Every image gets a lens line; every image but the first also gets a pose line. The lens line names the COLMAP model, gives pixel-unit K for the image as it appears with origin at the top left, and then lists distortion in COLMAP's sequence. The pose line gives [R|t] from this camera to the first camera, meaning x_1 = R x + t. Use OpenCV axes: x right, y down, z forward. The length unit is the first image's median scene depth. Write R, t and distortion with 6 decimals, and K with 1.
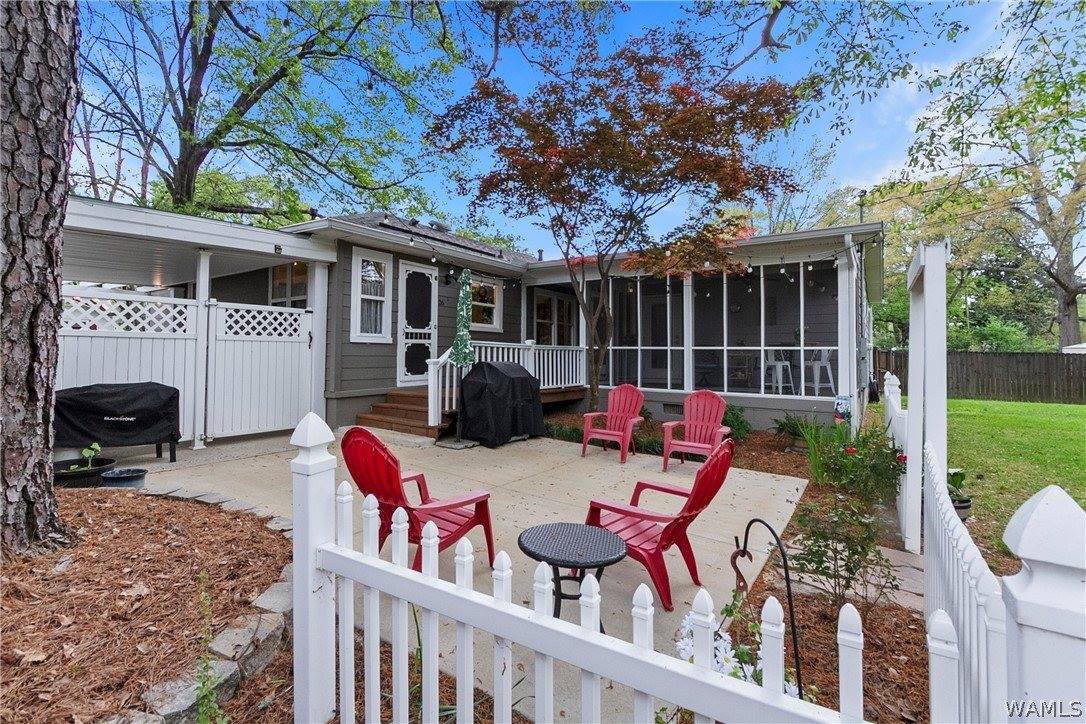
lens RADIAL K [[495.8, 0, 542.1], [0, 495.8, 331.3], [0, 0, 1]] dist [-0.002589, -0.000070]
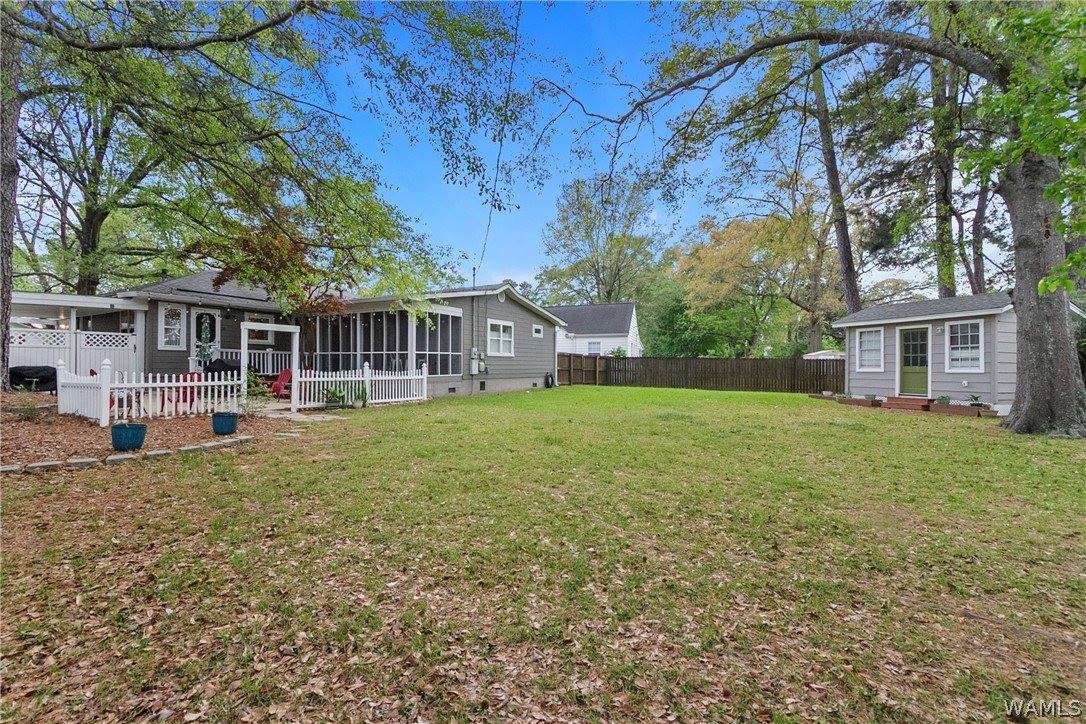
lens RADIAL K [[495.8, 0, 548.7], [0, 495.8, 358.9], [0, 0, 1]] dist [-0.002589, -0.000070]
pose [[0.997057, -0.003990, 0.076563, 0.969388], [0.001624, 0.999520, 0.030933, -0.000681], [-0.076649, -0.030718, 0.996585, -1.050085]]
